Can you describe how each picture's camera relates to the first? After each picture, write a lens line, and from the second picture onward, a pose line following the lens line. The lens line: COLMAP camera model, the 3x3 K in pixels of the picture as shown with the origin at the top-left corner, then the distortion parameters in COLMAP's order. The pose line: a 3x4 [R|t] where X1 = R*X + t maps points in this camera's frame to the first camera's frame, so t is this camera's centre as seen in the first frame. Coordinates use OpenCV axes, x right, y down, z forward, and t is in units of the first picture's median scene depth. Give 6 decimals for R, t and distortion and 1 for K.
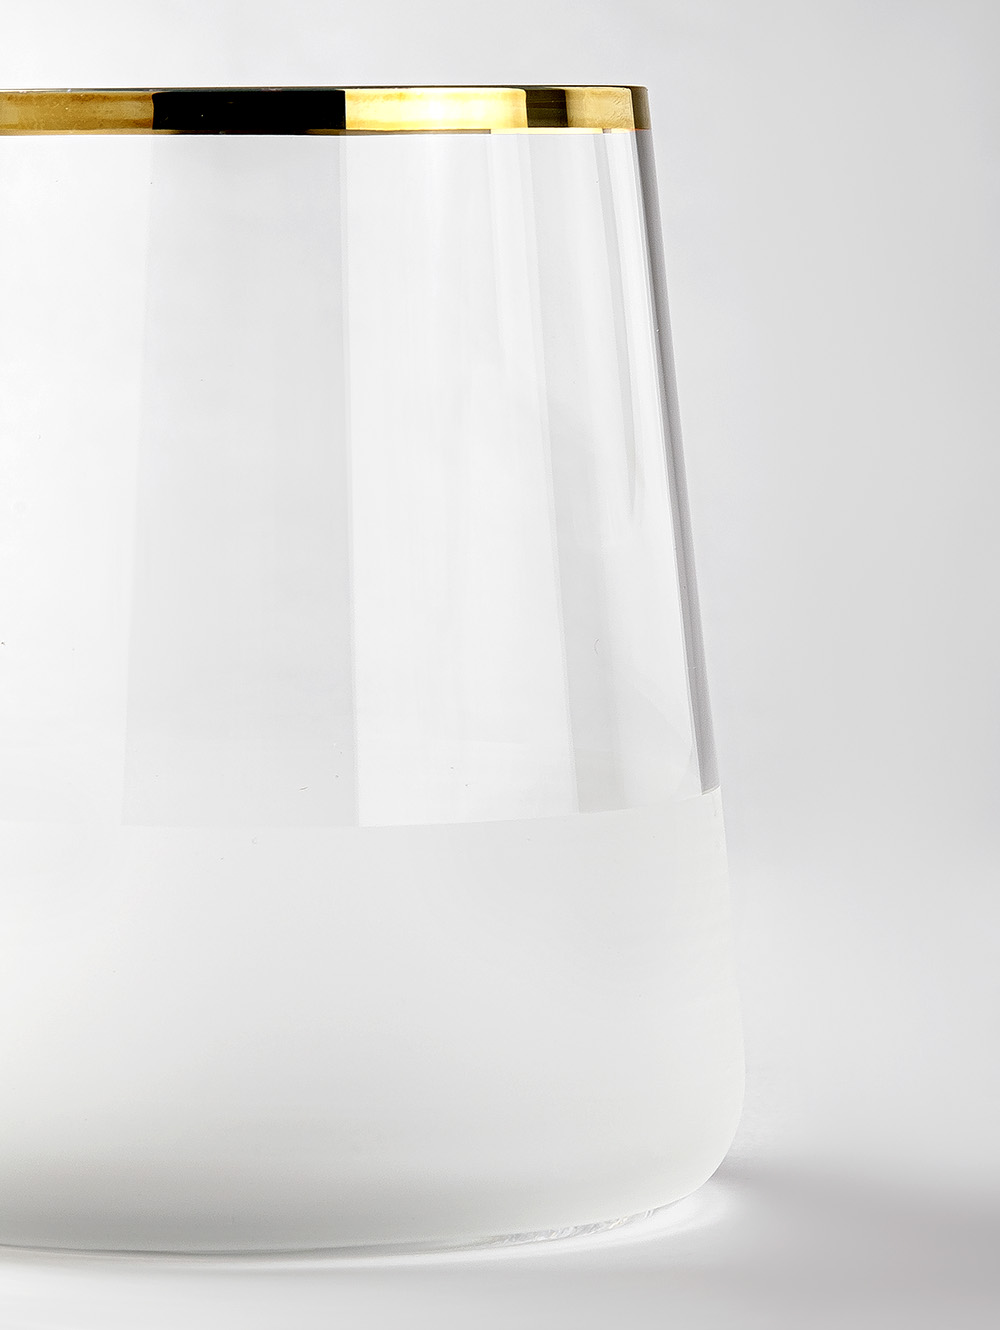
lens RADIAL K [[5849.1, 0, 500.0], [0, 5849.1, 665.0], [0, 0, 1]] dist [0.047382, -8.960674]
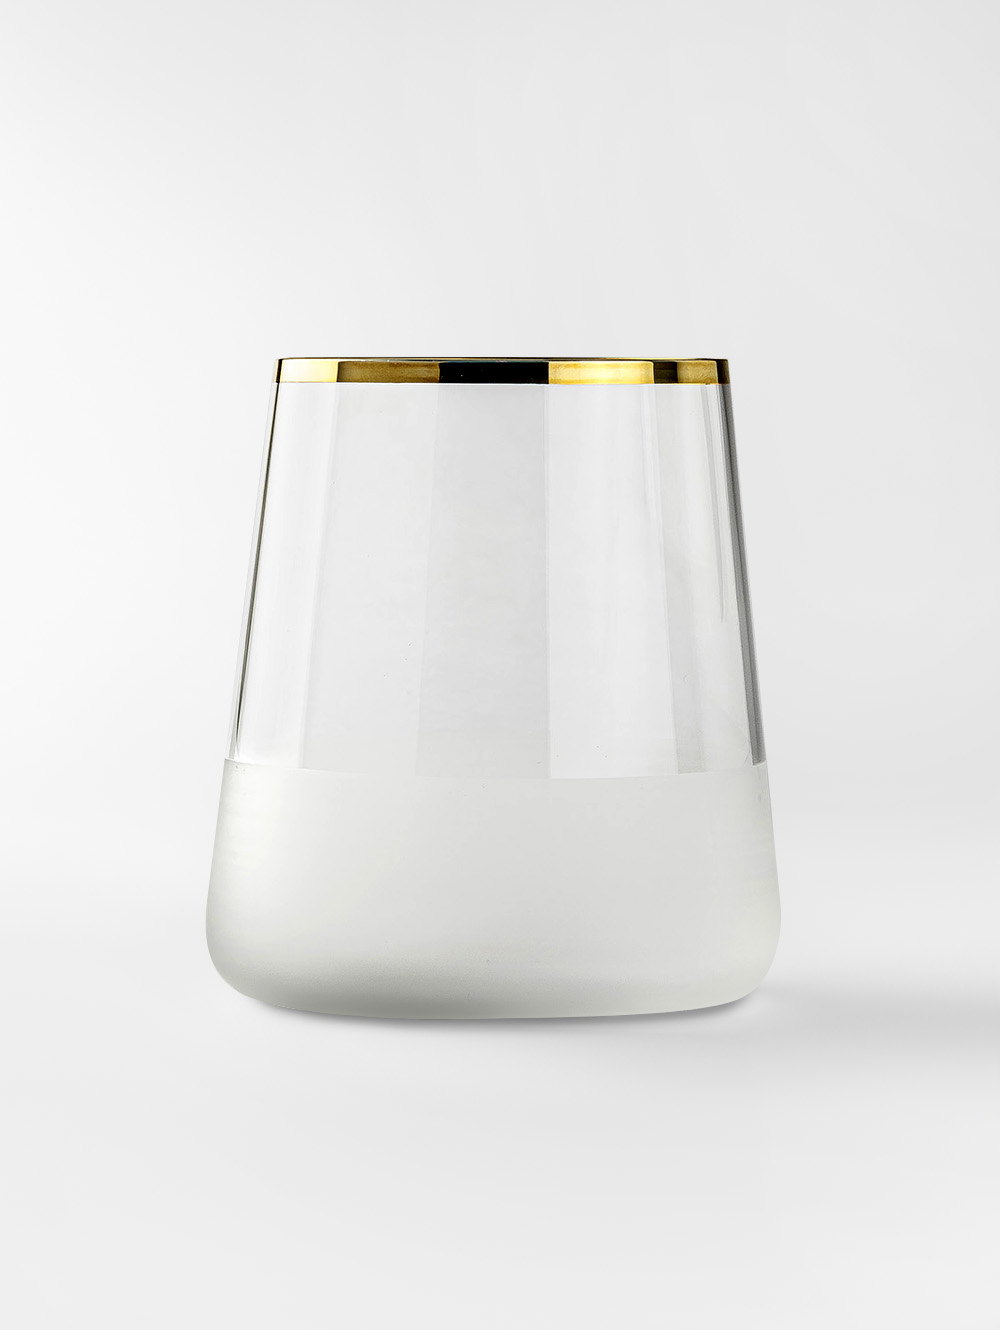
lens RADIAL K [[4910.3, 0, 500.0], [0, 4910.3, 665.0], [0, 0, 1]] dist [0.711696, 0.156253]
pose [[0.999734, 0.008987, -0.021258, -0.009162], [-0.009753, 0.999298, -0.036183, 0.045102], [0.020918, 0.036381, 0.999119, -0.461320]]
